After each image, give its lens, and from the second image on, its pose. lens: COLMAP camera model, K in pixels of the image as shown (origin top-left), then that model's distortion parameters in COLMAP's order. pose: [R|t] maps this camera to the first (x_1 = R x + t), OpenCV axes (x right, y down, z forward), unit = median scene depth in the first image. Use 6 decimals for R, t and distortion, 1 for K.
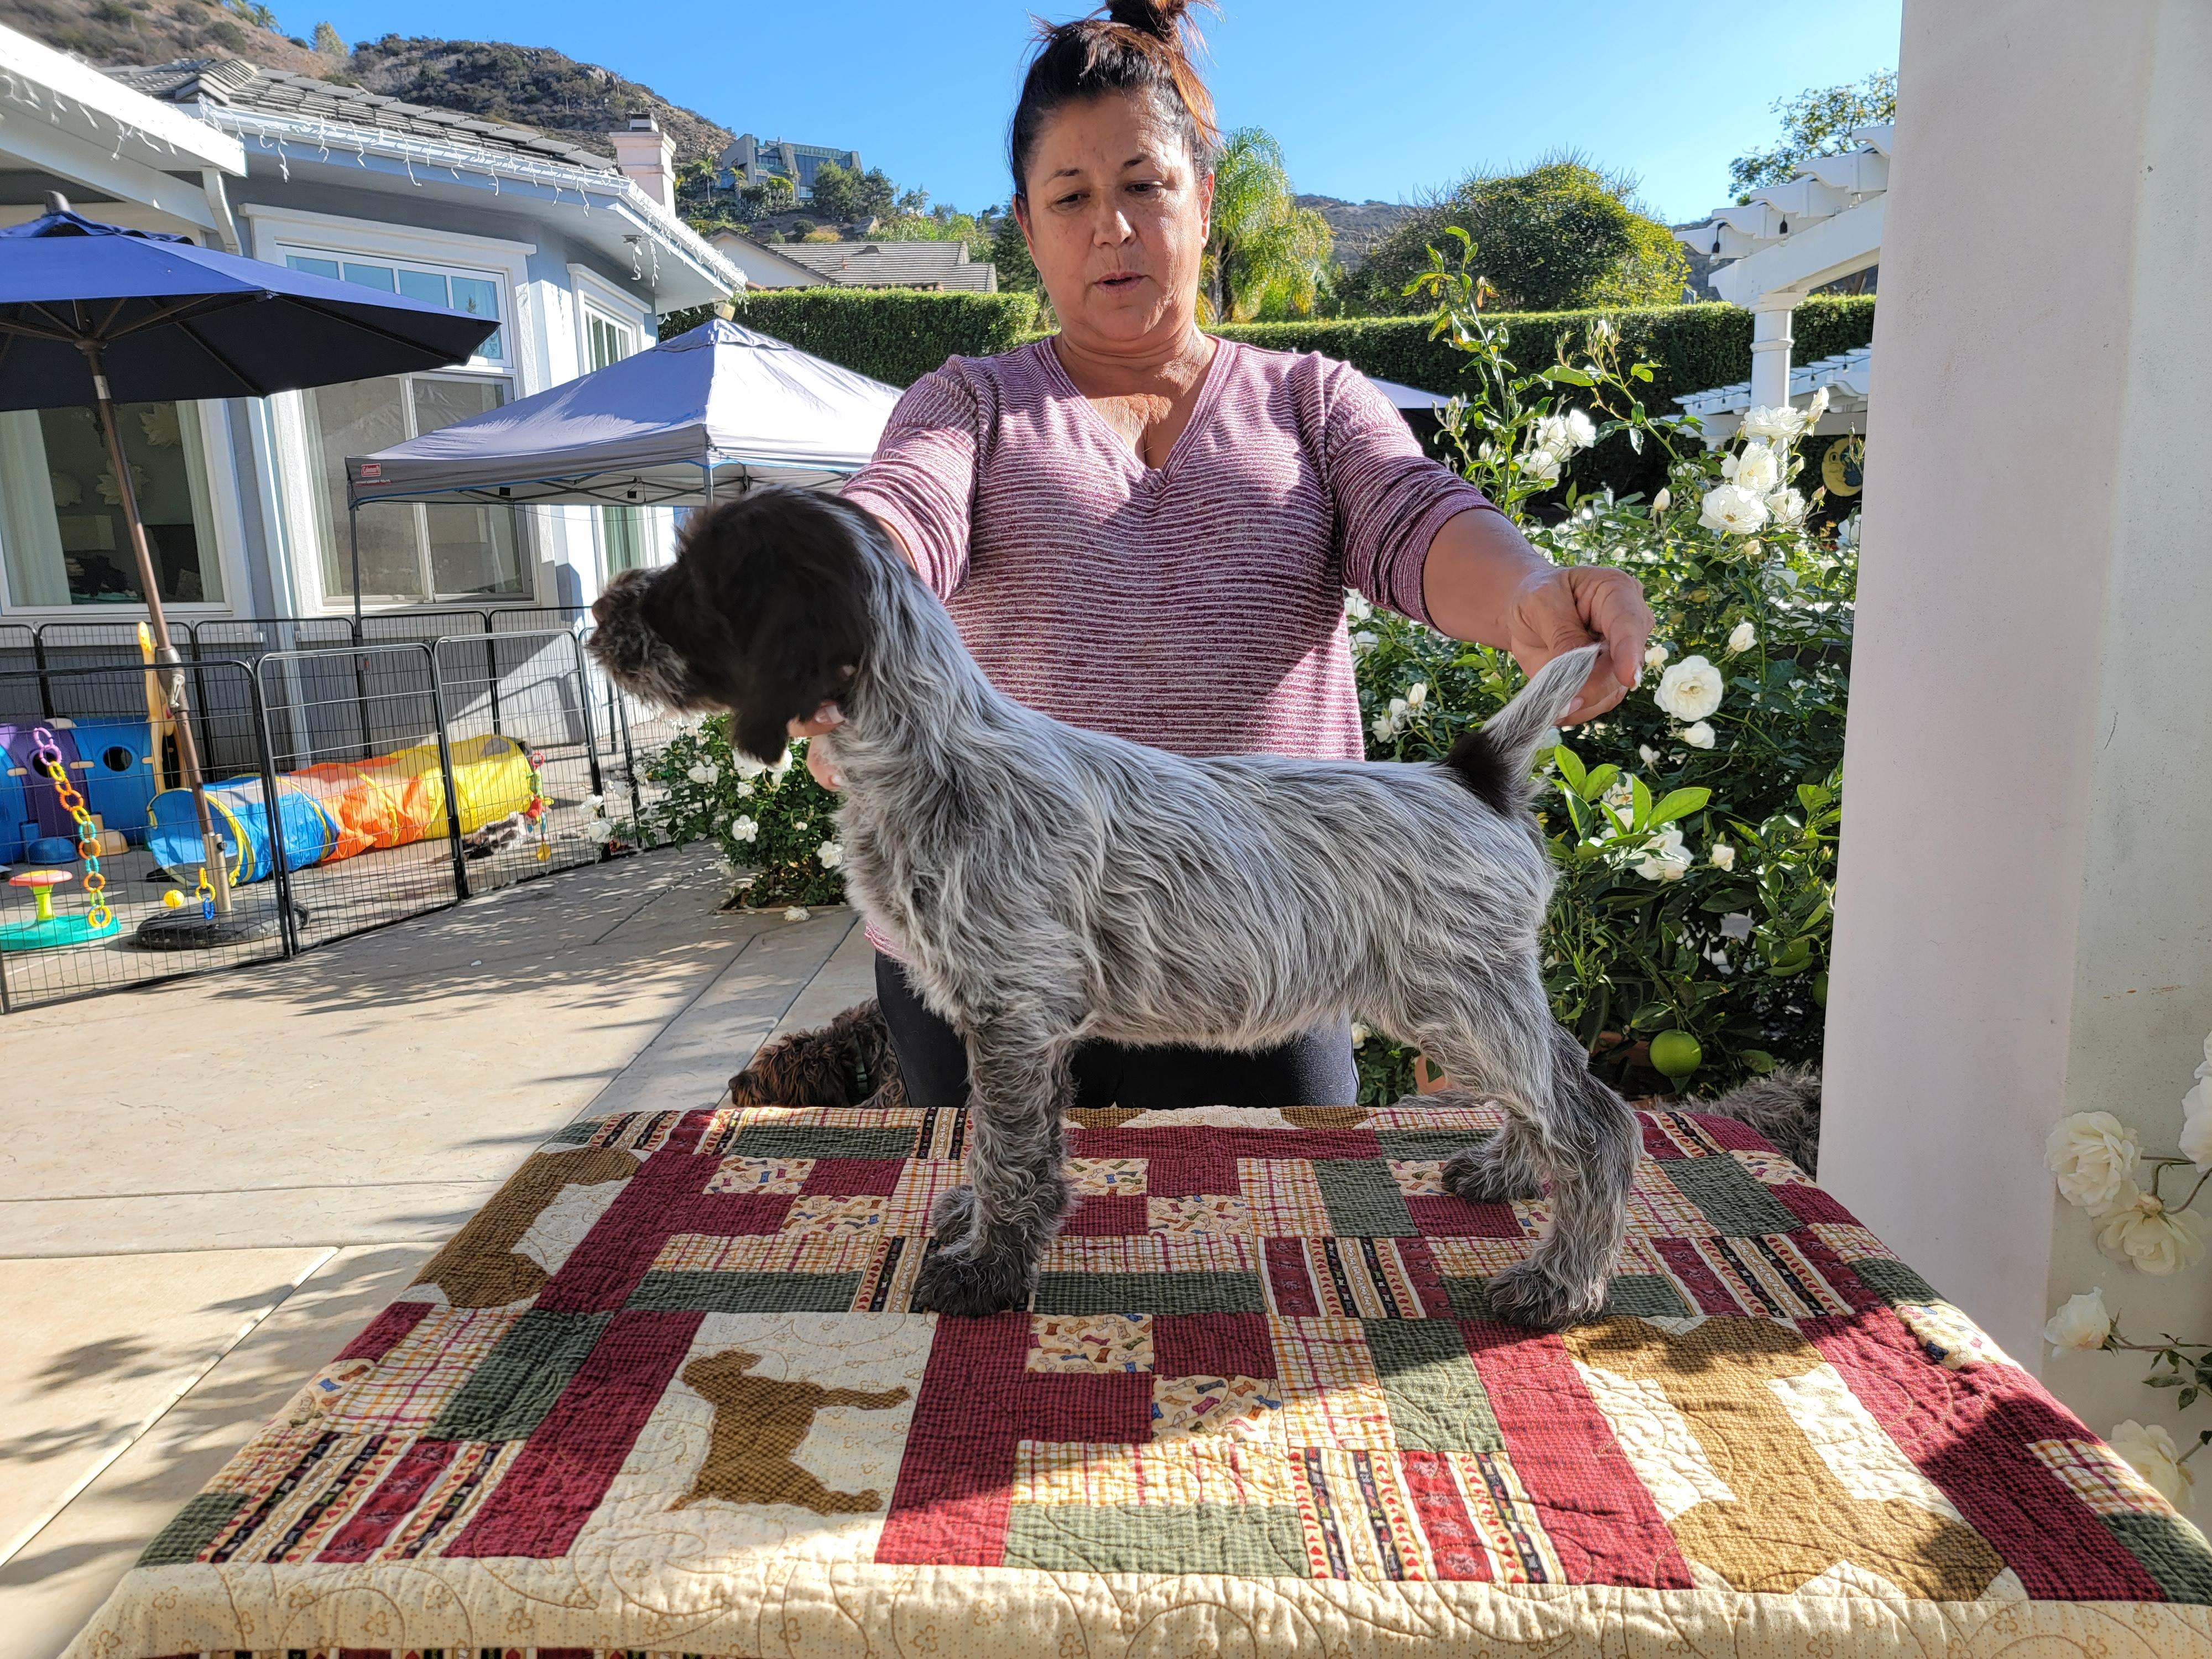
lens RADIAL K [[1532.4, 0, 1111.1], [0, 1532.4, 832.8], [0, 0, 1]] dist [0.065833, -0.057768]
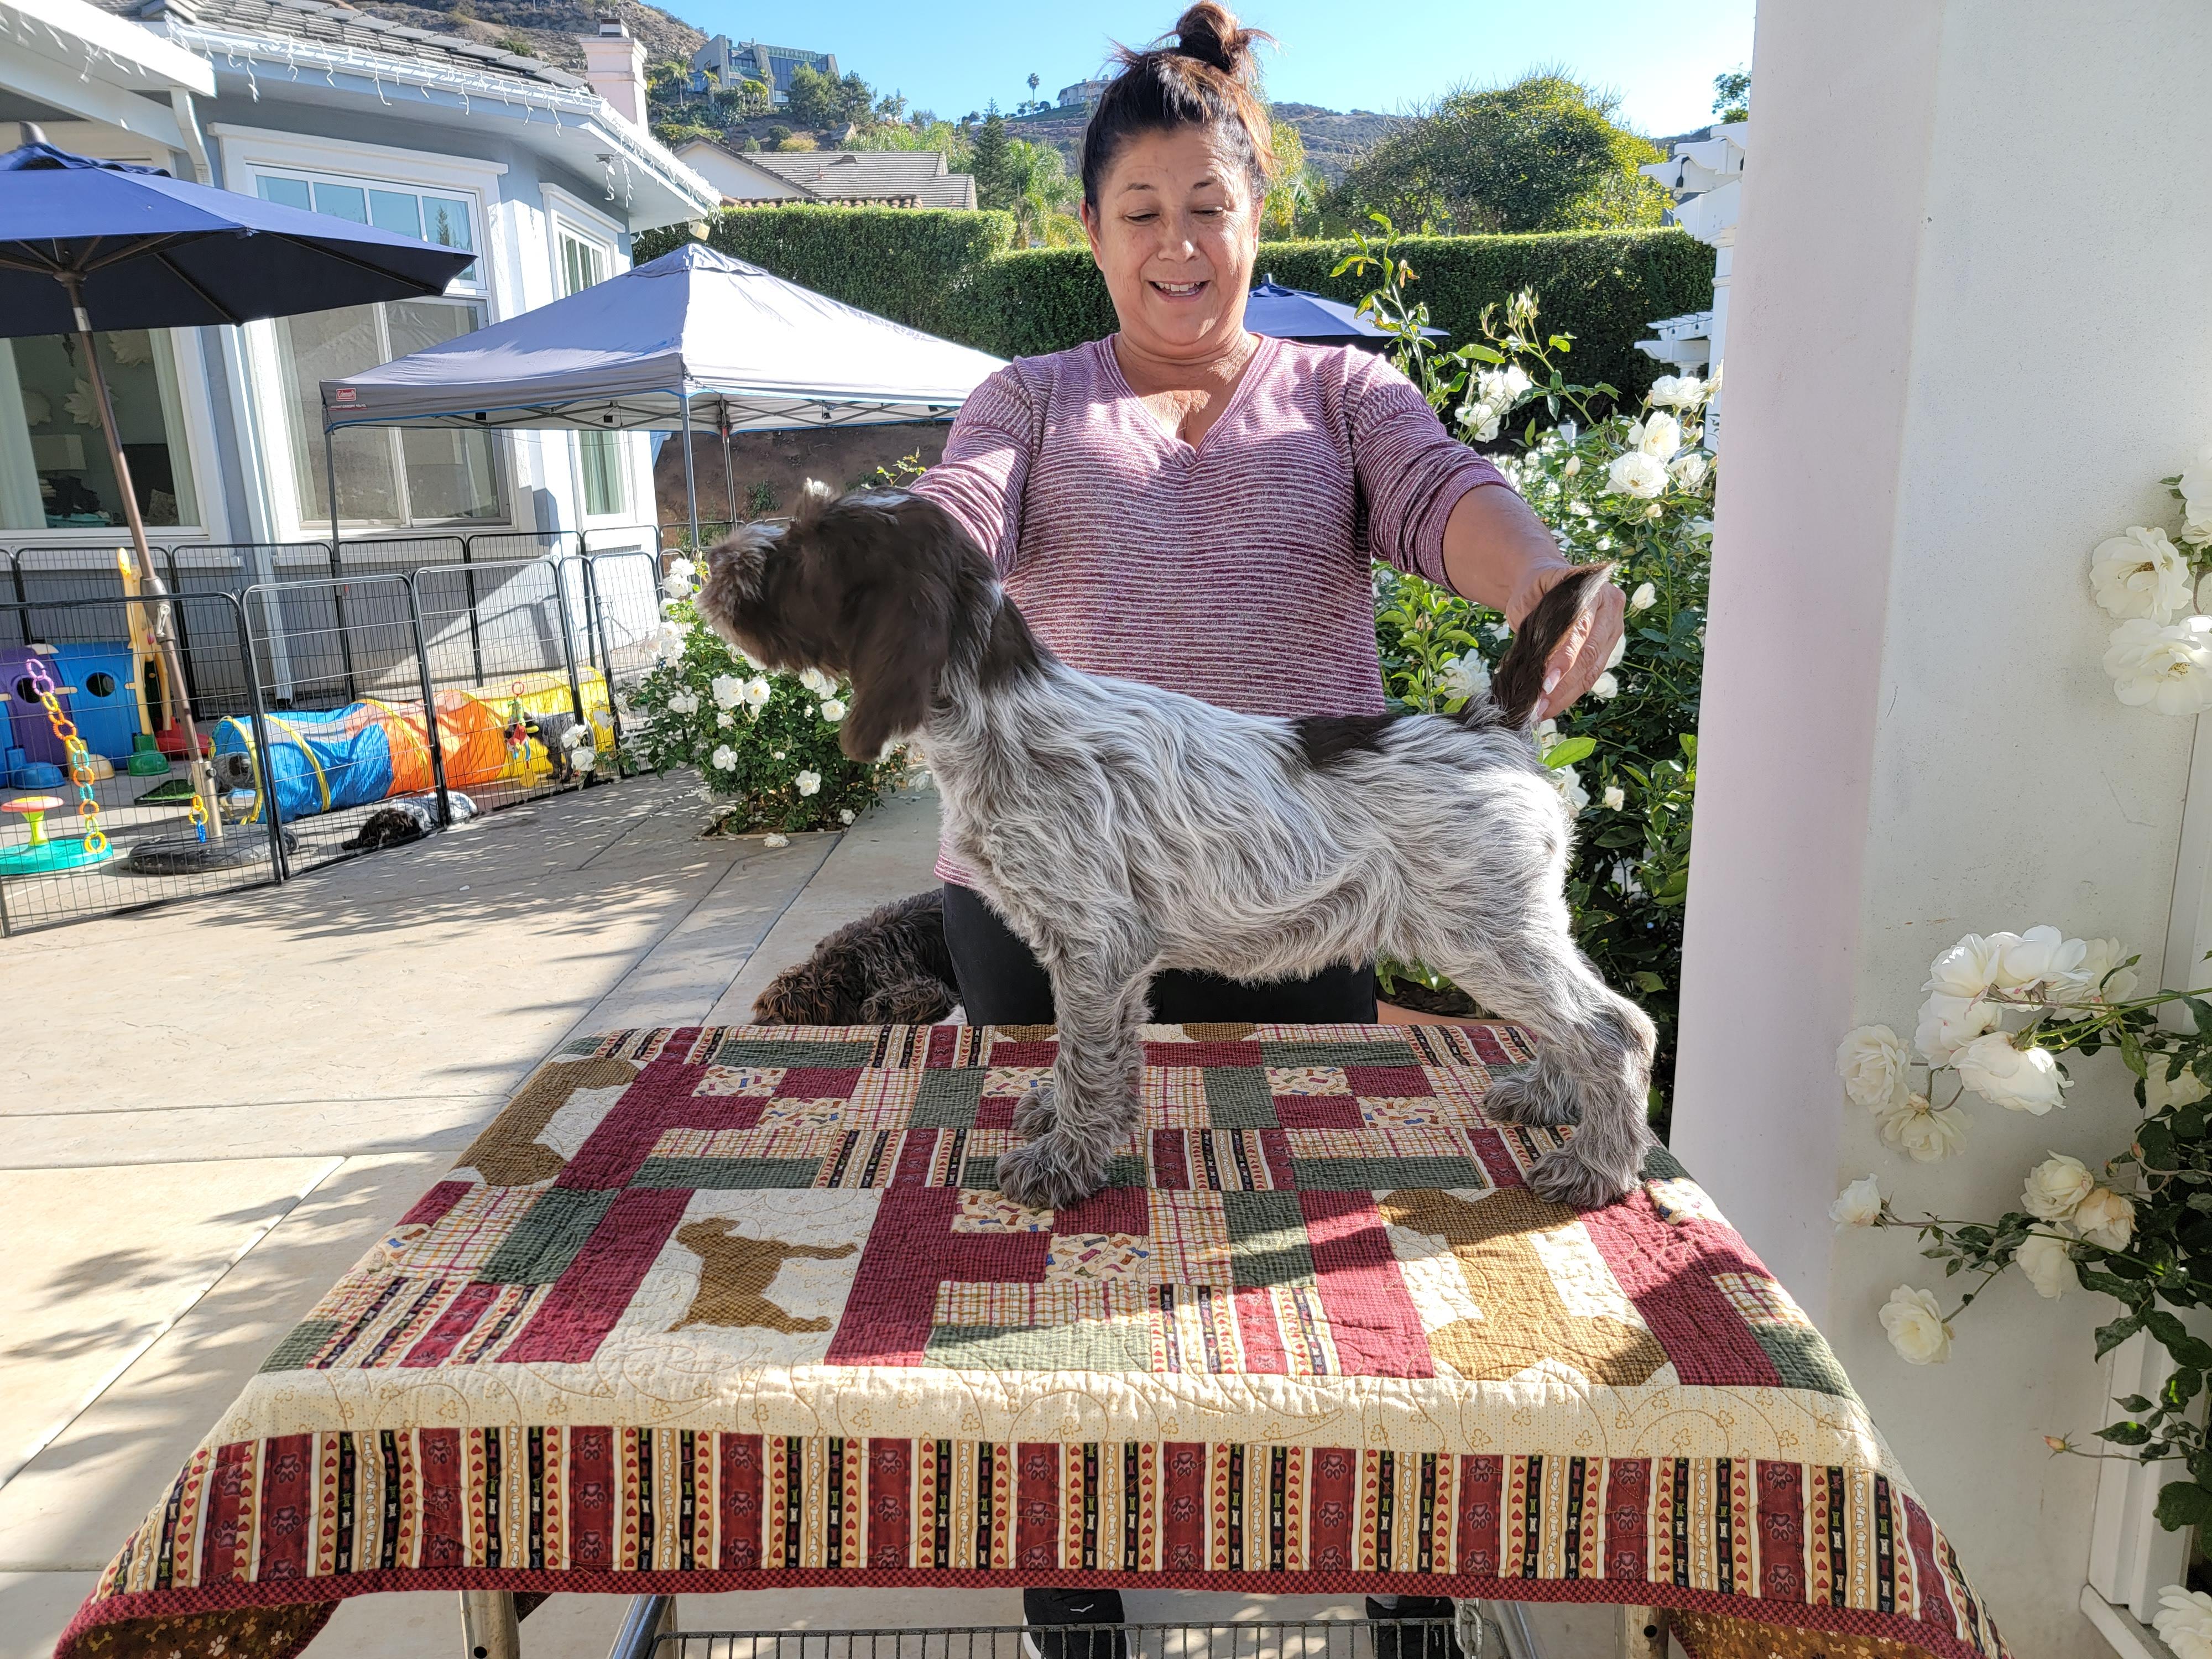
lens RADIAL K [[1530.7, 0, 1108.0], [0, 1530.7, 811.2], [0, 0, 1]] dist [0.070206, -0.058077]
pose [[0.999948, 0.000118, 0.010219, 0.025662], [-0.000498, 0.999306, 0.037251, -0.017365], [-0.010208, -0.037254, 0.999254, -0.103625]]
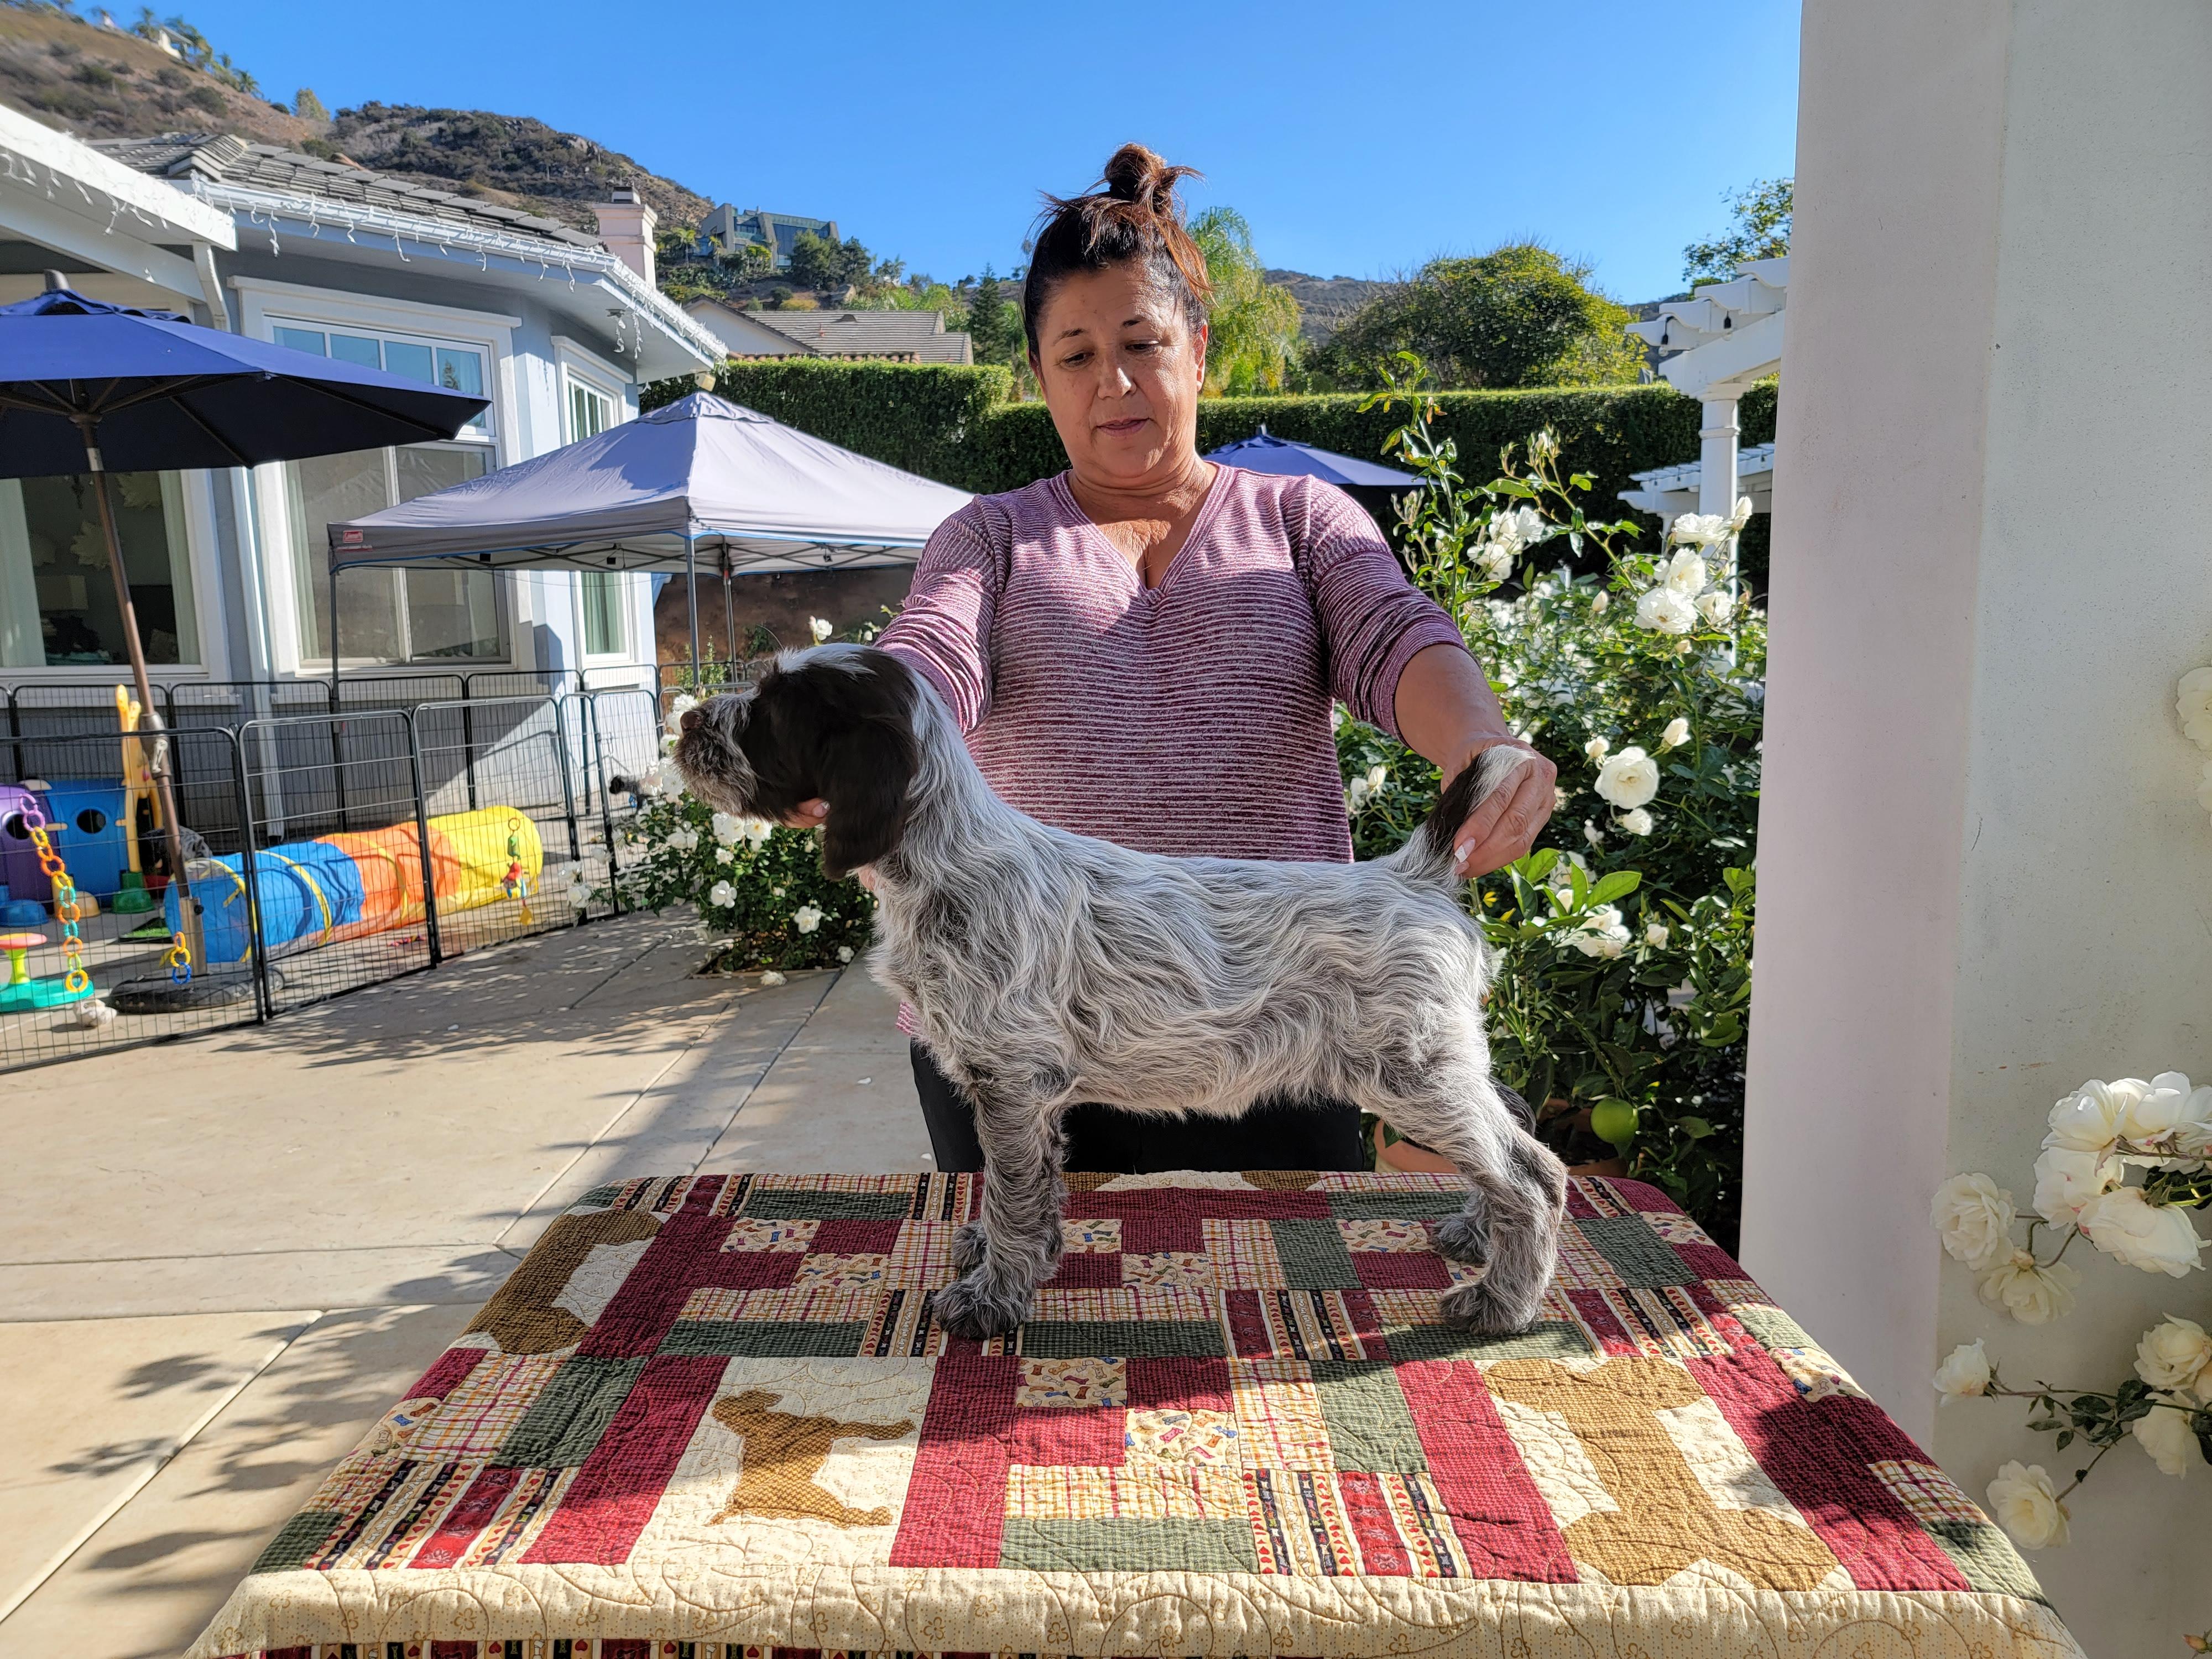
lens RADIAL K [[1530.9, 0, 1112.1], [0, 1530.9, 823.6], [0, 0, 1]] dist [0.061994, -0.047887]
pose [[0.999801, 0.004463, 0.019459, -0.003149], [-0.003575, 0.998962, -0.045406, -0.013168], [-0.019641, 0.045327, 0.998779, -0.069079]]
